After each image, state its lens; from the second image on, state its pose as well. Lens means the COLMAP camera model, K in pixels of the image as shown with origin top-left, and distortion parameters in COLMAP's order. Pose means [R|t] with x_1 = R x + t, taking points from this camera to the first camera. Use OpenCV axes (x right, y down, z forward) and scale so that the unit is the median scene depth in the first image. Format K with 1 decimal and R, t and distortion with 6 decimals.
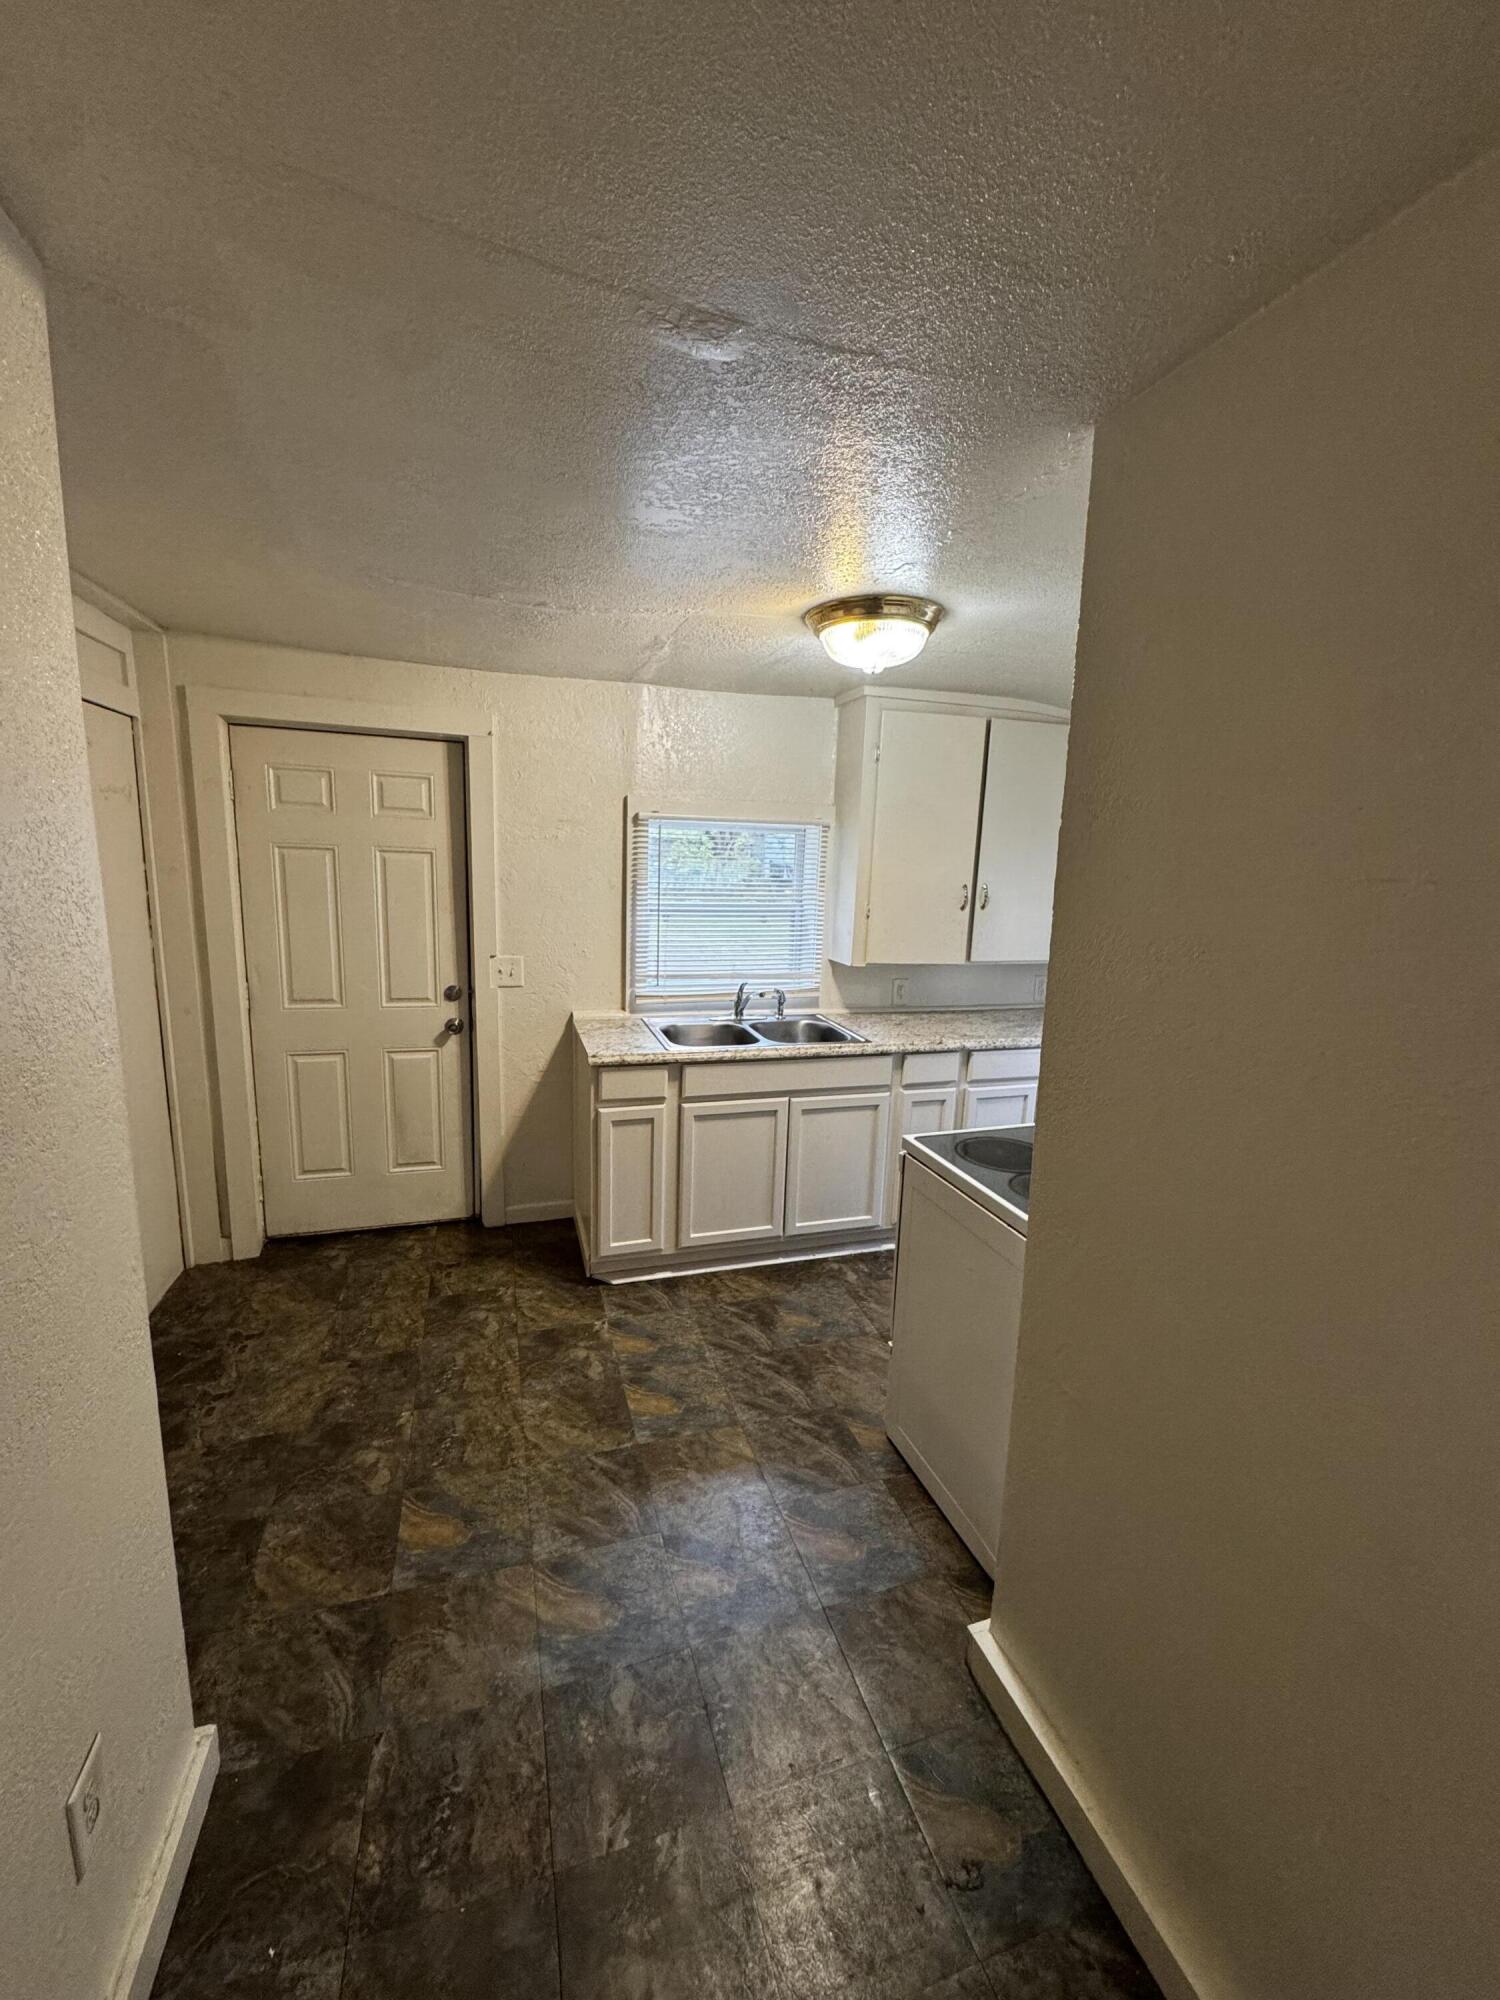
lens RADIAL K [[798.5, 0, 750.0], [0, 798.5, 1000.0], [0, 0, 1]] dist [-0.000078, -0.000162]
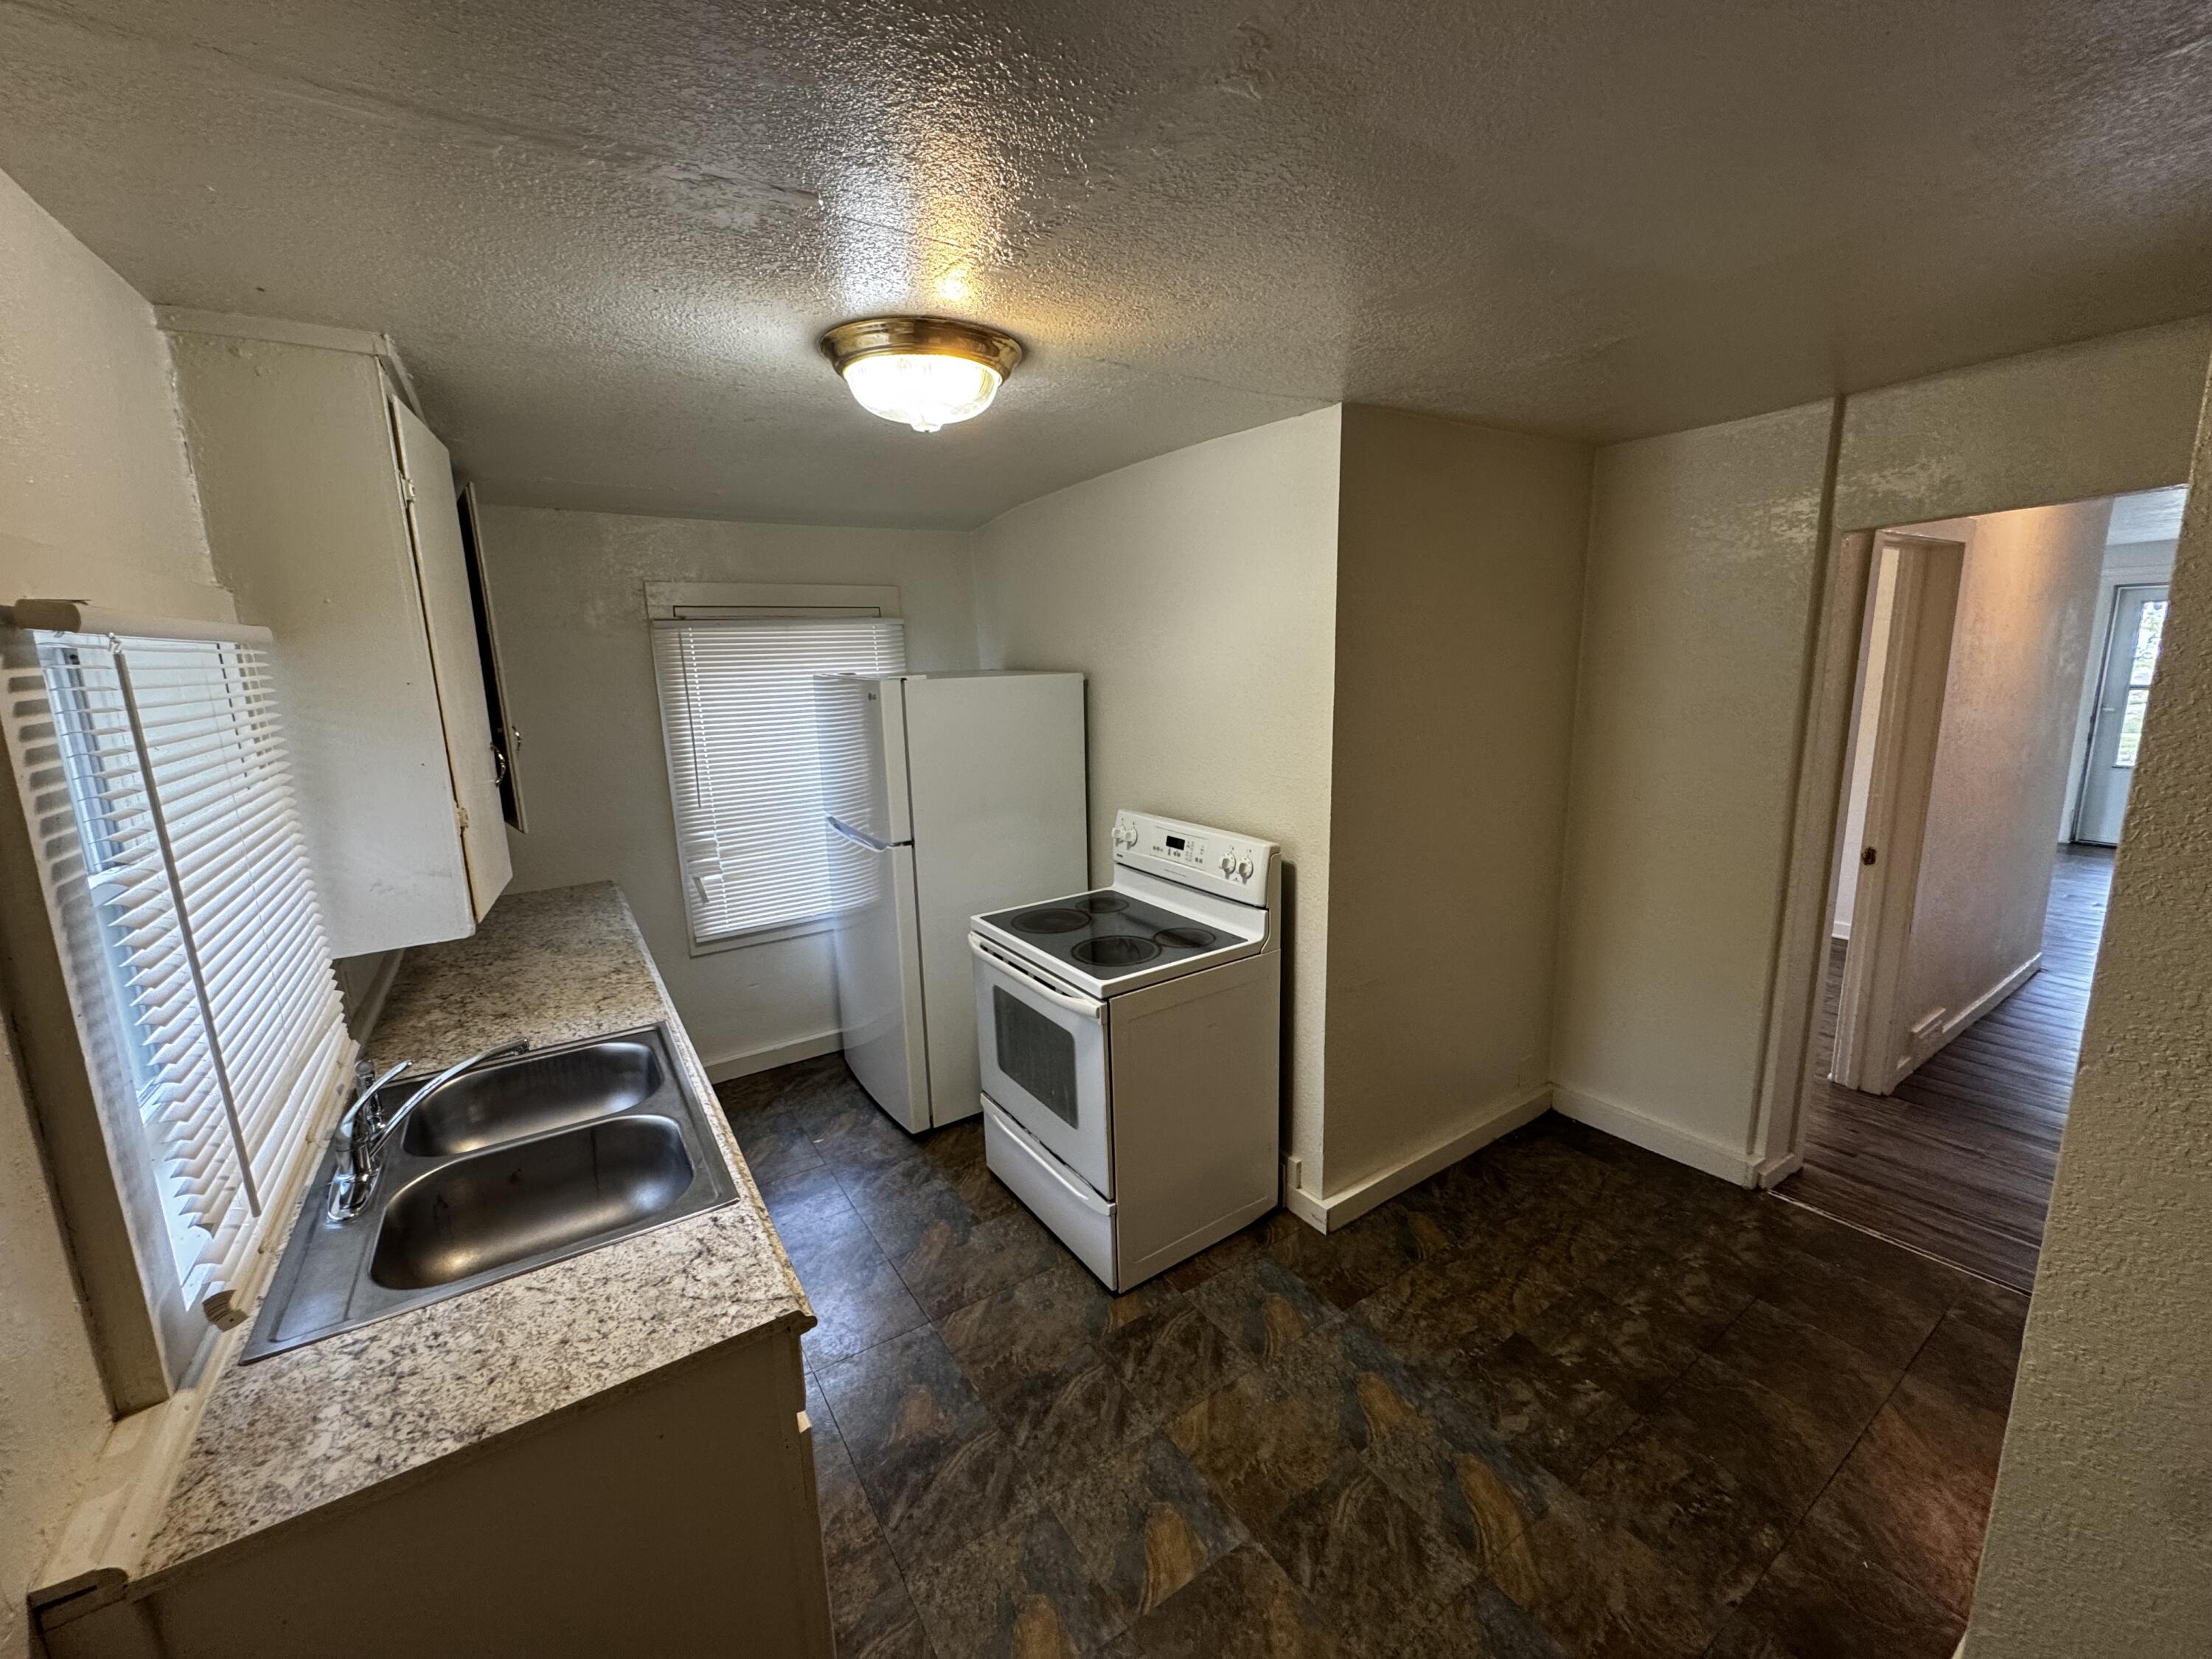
lens RADIAL K [[883.2, 0, 1106.0], [0, 883.2, 829.5], [0, 0, 1]] dist [-0.000078, -0.000162]
pose [[-0.273701, -0.214723, 0.937540, -0.704444], [0.190917, 0.943237, 0.271763, -0.269039], [-0.942676, 0.253374, -0.217170, 1.135508]]
